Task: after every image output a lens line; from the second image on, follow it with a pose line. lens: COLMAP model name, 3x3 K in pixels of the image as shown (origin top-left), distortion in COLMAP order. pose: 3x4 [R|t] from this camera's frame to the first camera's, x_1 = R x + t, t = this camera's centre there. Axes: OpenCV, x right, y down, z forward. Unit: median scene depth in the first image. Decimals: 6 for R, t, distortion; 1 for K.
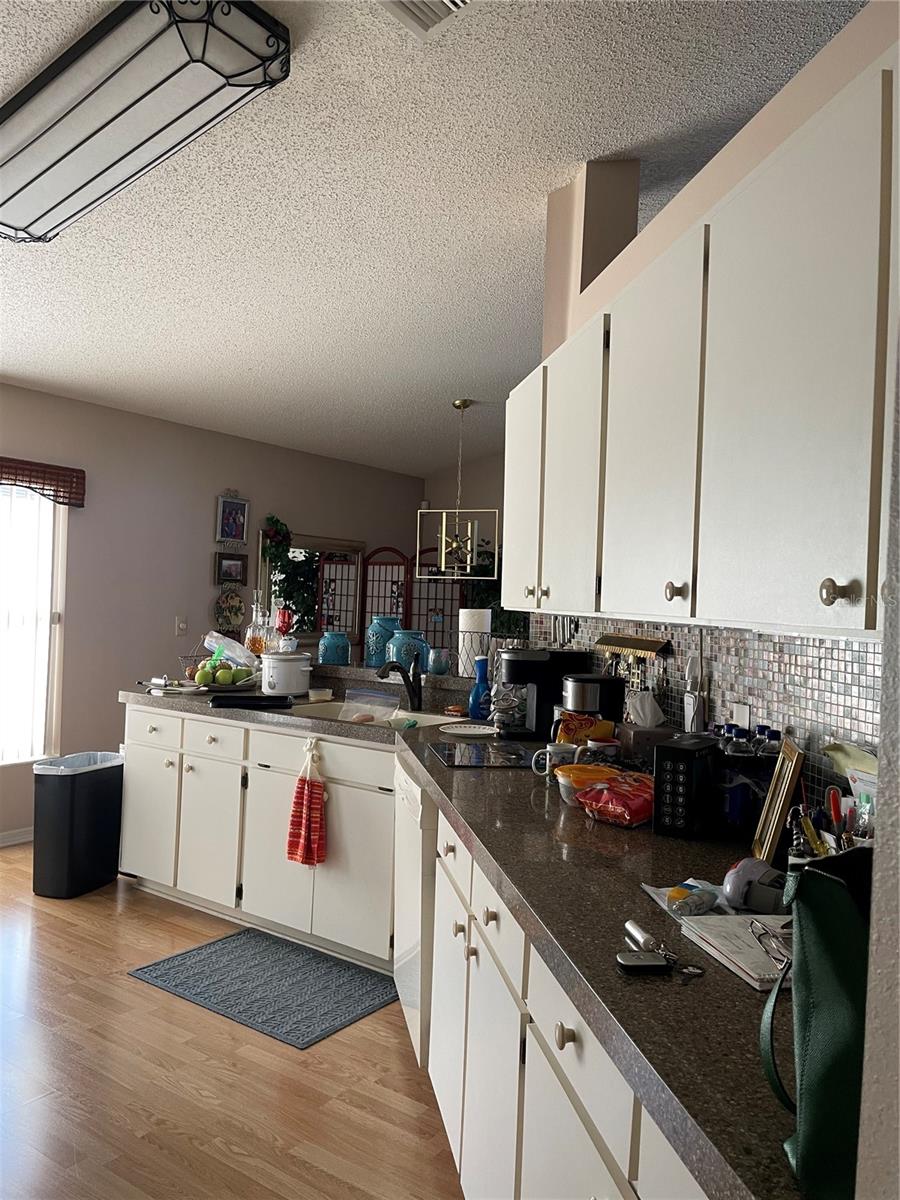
lens RADIAL K [[903.4, 0, 451.3], [0, 903.4, 599.9], [0, 0, 1]] dist [0.058747, -0.008495]
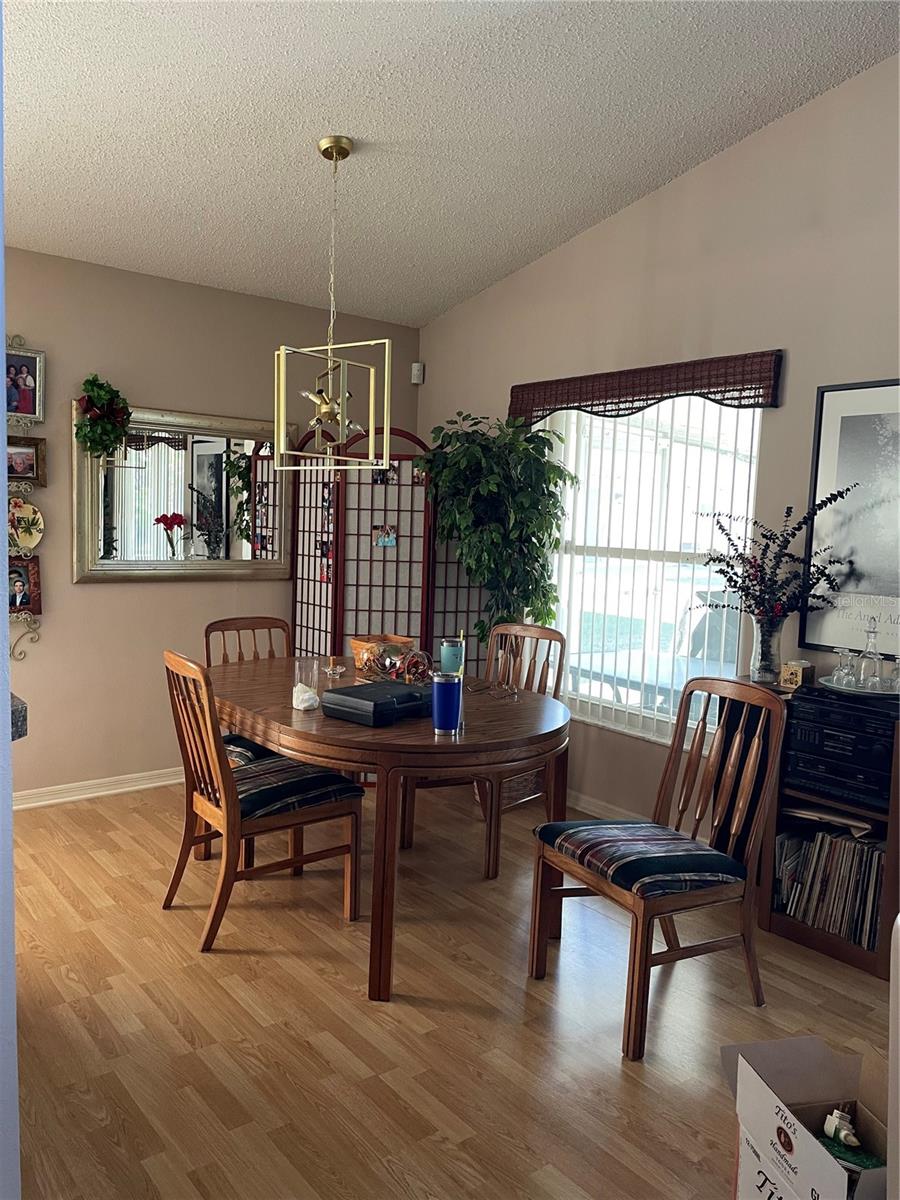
lens RADIAL K [[903.4, 0, 448.6], [0, 903.4, 599.4], [0, 0, 1]] dist [0.058747, -0.008495]
pose [[0.956160, 0.023086, -0.291934, 0.211955], [0.000217, 0.996832, 0.079541, 0.011021], [0.292845, -0.076117, 0.953125, 0.403194]]
